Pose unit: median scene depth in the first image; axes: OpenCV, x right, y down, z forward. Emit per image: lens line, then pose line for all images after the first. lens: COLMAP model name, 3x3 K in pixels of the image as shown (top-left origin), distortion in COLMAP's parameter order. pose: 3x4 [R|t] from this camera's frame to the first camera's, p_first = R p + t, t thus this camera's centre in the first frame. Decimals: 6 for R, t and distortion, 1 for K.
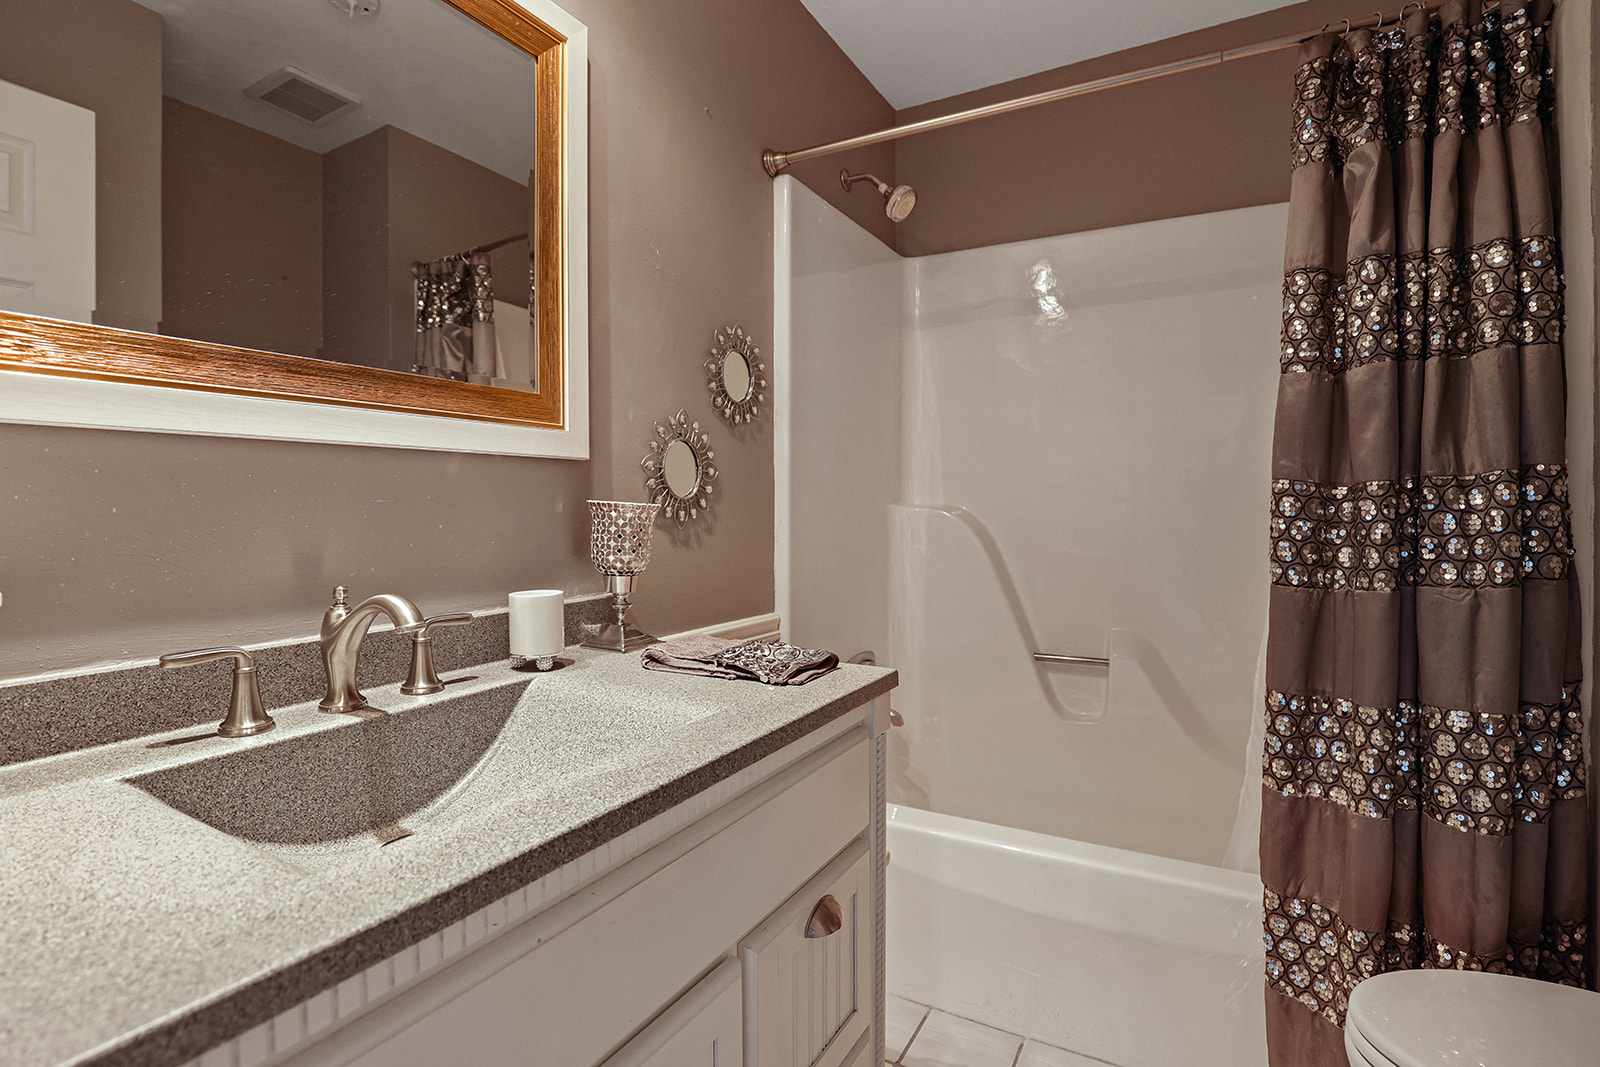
lens RADIAL K [[742.6, 0, 800.0], [0, 742.6, 533.5], [0, 0, 1]] dist [-0.036834, 0.006612]
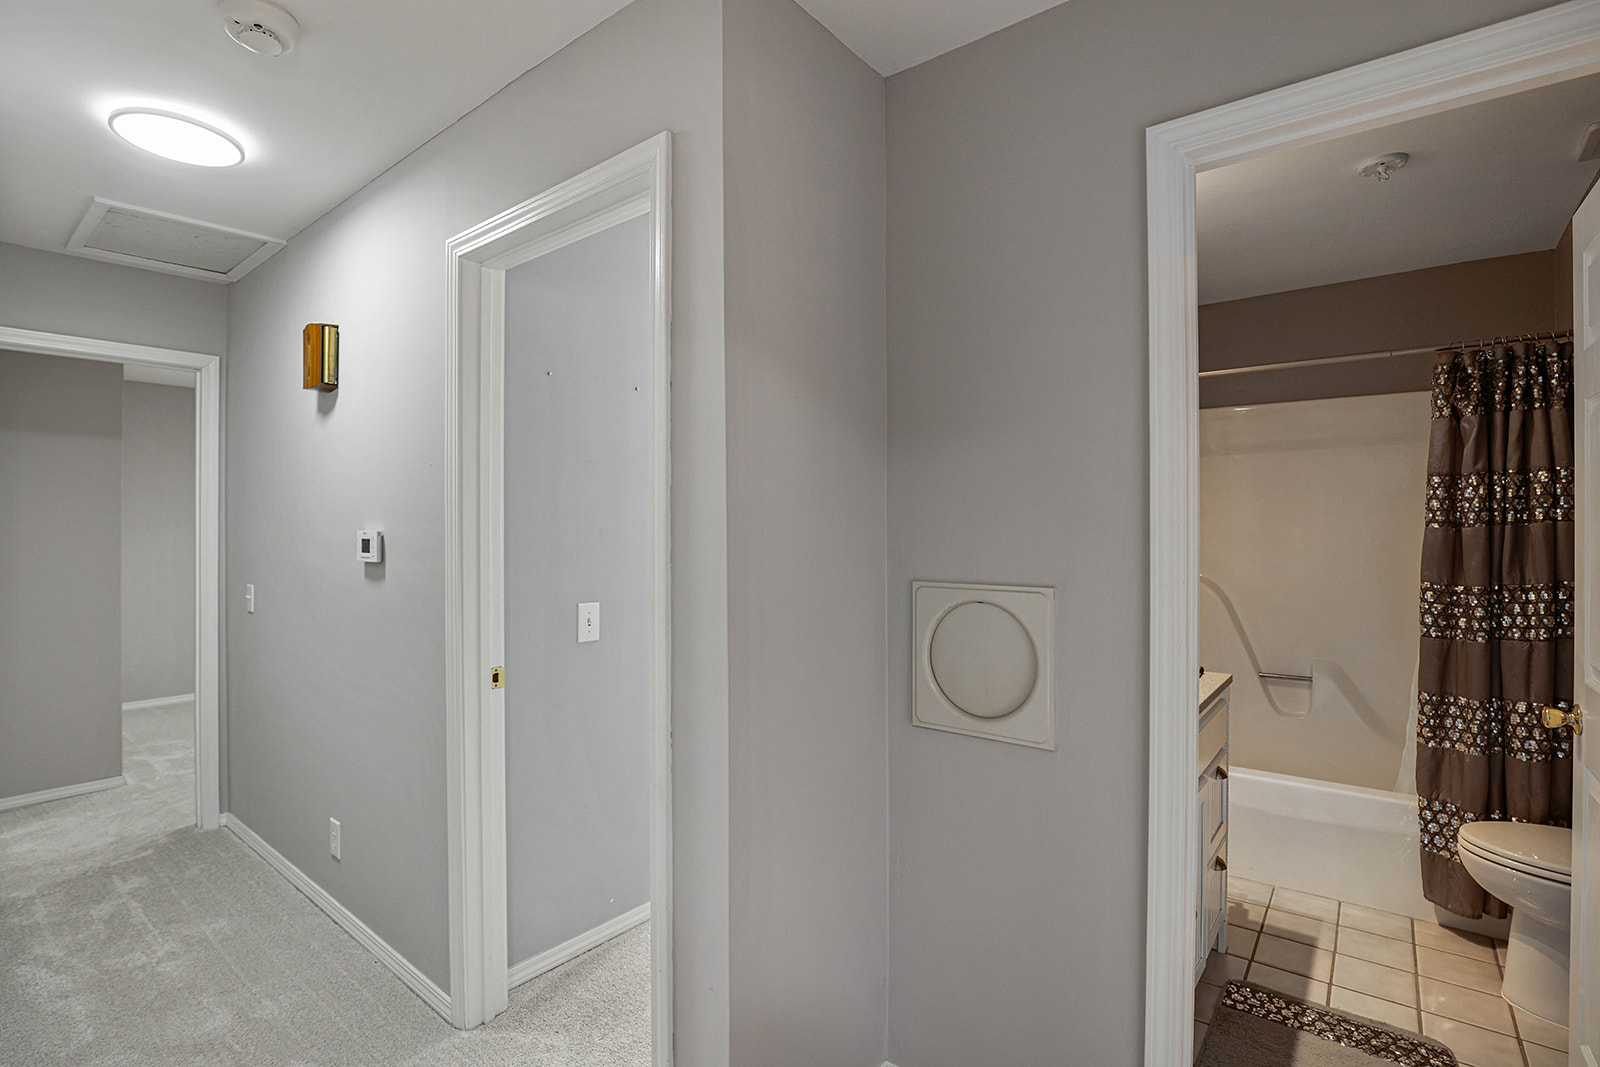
lens RADIAL K [[742.6, 0, 800.0], [0, 742.6, 533.5], [0, 0, 1]] dist [-0.036834, 0.006612]
pose [[0.989055, 0.006662, -0.147399, -0.748983], [-0.011134, 0.999502, -0.029534, -0.136725], [0.147129, 0.030852, 0.988636, -1.227625]]
